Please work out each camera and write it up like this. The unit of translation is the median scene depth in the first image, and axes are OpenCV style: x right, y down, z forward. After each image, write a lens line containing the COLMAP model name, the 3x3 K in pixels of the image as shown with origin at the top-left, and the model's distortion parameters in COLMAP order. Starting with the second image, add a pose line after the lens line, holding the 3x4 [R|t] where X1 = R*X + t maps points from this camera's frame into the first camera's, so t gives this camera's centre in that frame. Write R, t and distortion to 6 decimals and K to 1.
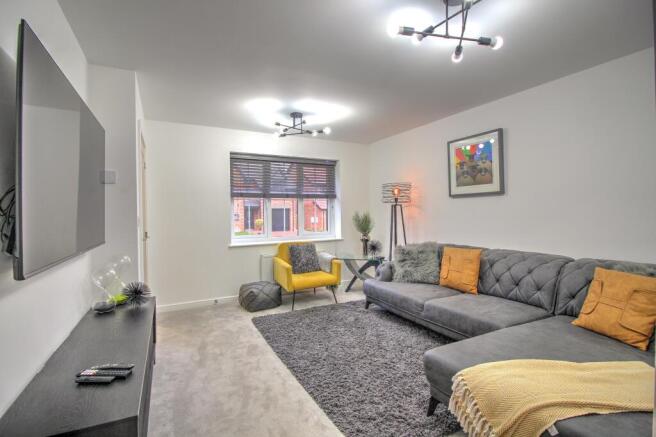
lens RADIAL K [[306.6, 0, 326.2], [0, 306.6, 216.8], [0, 0, 1]] dist [-0.004795, -0.000696]
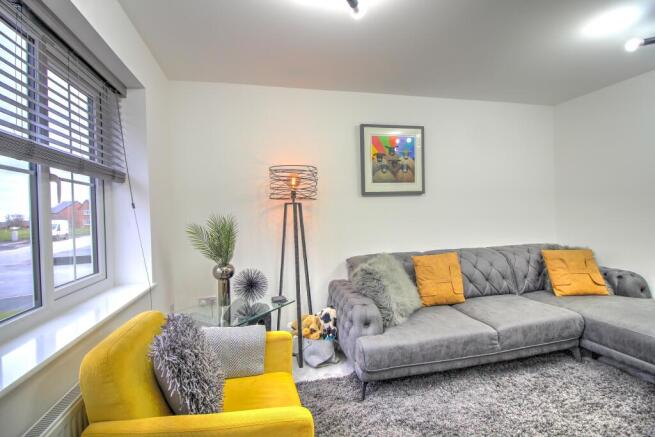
lens RADIAL K [[306.1, 0, 326.5], [0, 306.1, 213.6], [0, 0, 1]] dist [-0.004795, -0.000696]
pose [[0.248996, 0.007478, 0.968476, -0.405080], [0.040345, 0.999022, -0.018086, -0.006994], [-0.967664, 0.043576, 0.248451, 0.961950]]
